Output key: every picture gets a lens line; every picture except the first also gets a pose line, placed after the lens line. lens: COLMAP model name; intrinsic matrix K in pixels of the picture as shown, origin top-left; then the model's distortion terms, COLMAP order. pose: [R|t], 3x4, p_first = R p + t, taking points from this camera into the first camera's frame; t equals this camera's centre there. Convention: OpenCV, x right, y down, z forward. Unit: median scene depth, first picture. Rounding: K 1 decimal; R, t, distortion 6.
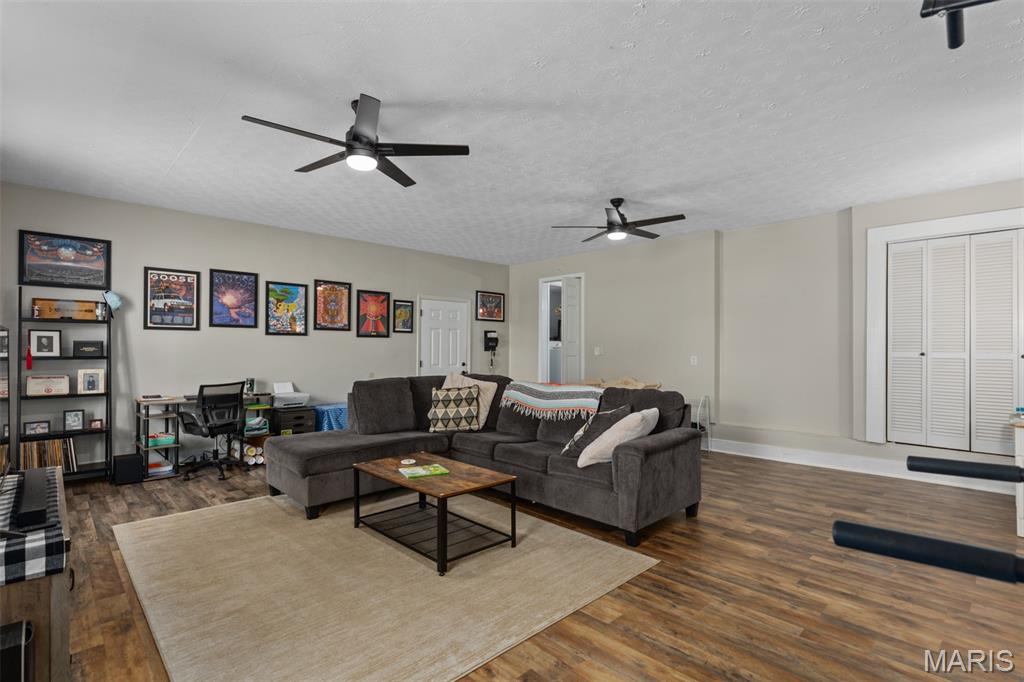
lens RADIAL K [[488.0, 0, 506.2], [0, 488.0, 340.1], [0, 0, 1]] dist [-0.001105, 0.000495]
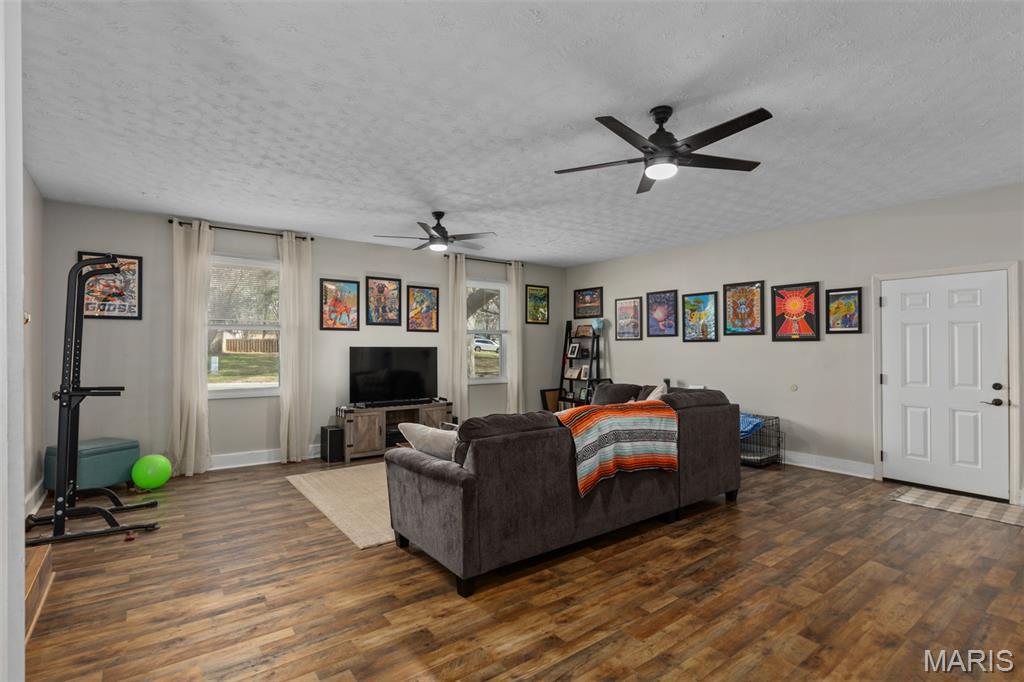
lens RADIAL K [[488.0, 0, 506.2], [0, 488.0, 340.1], [0, 0, 1]] dist [-0.001105, 0.000495]
pose [[-0.120141, -0.017028, -0.992611, 0.865995], [0.018421, 0.999643, -0.019378, -0.000796], [0.992586, -0.020613, -0.119784, 0.911851]]
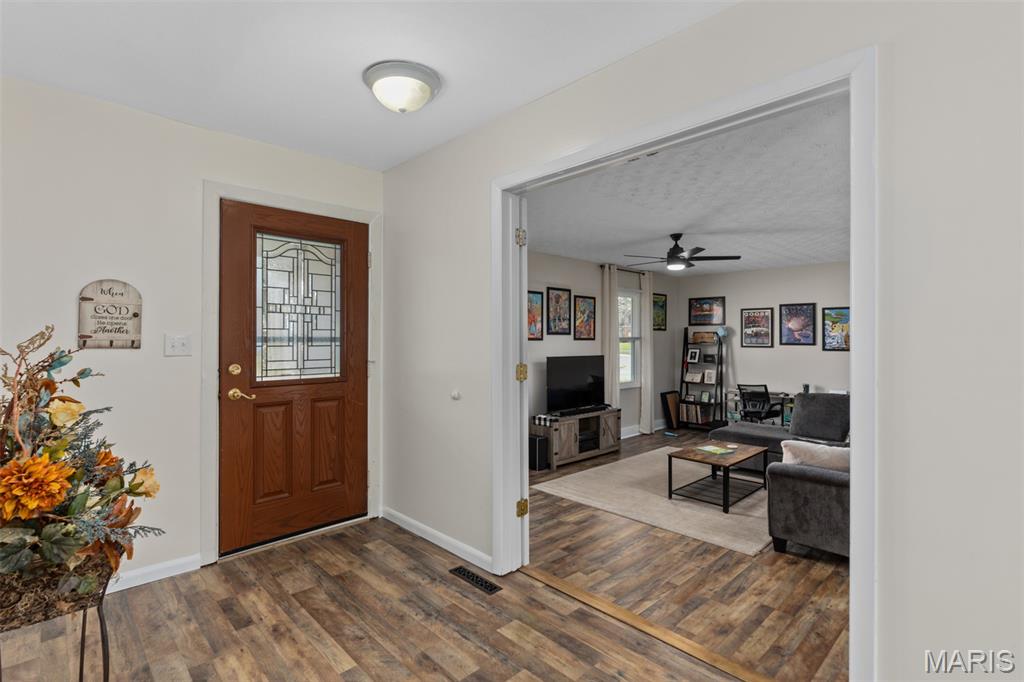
lens RADIAL K [[488.0, 0, 506.2], [0, 488.0, 340.1], [0, 0, 1]] dist [-0.001105, 0.000495]
pose [[-0.002000, 0.001956, -0.999996, 0.960933], [0.015074, 0.999885, 0.001926, -0.066350], [0.999884, -0.015070, -0.002029, 0.236681]]
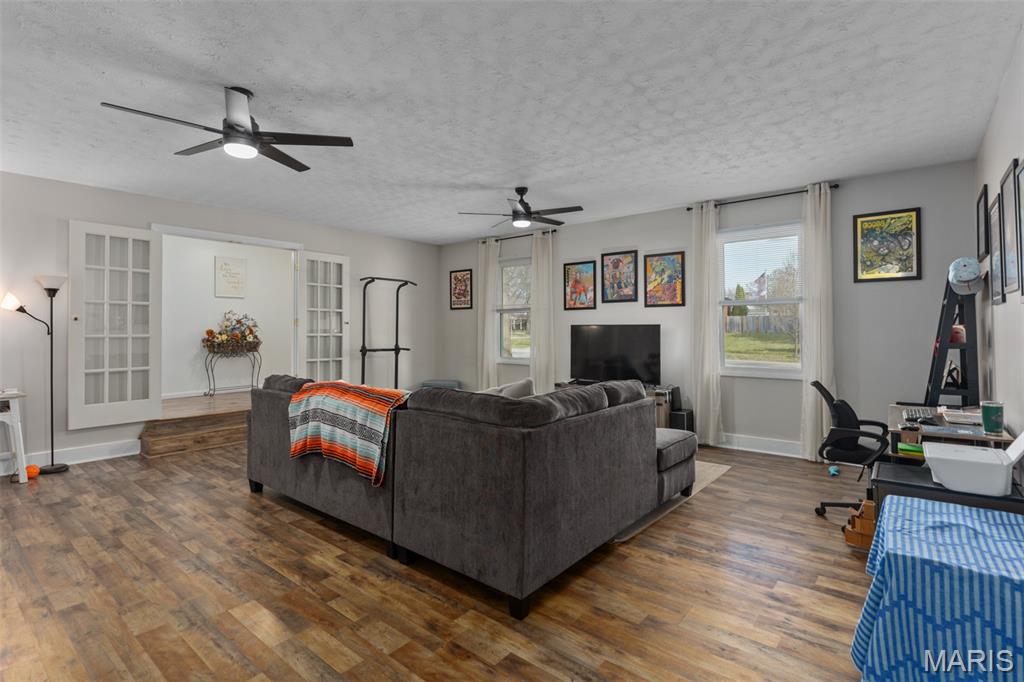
lens RADIAL K [[492.2, 0, 507.6], [0, 492.2, 323.6], [0, 0, 1]] dist [0.000247, -0.000486]
pose [[-0.993029, -0.000308, -0.117866, -0.029854], [0.003157, 0.999568, -0.029206, 0.020020], [0.117824, -0.029375, -0.992600, 1.696205]]
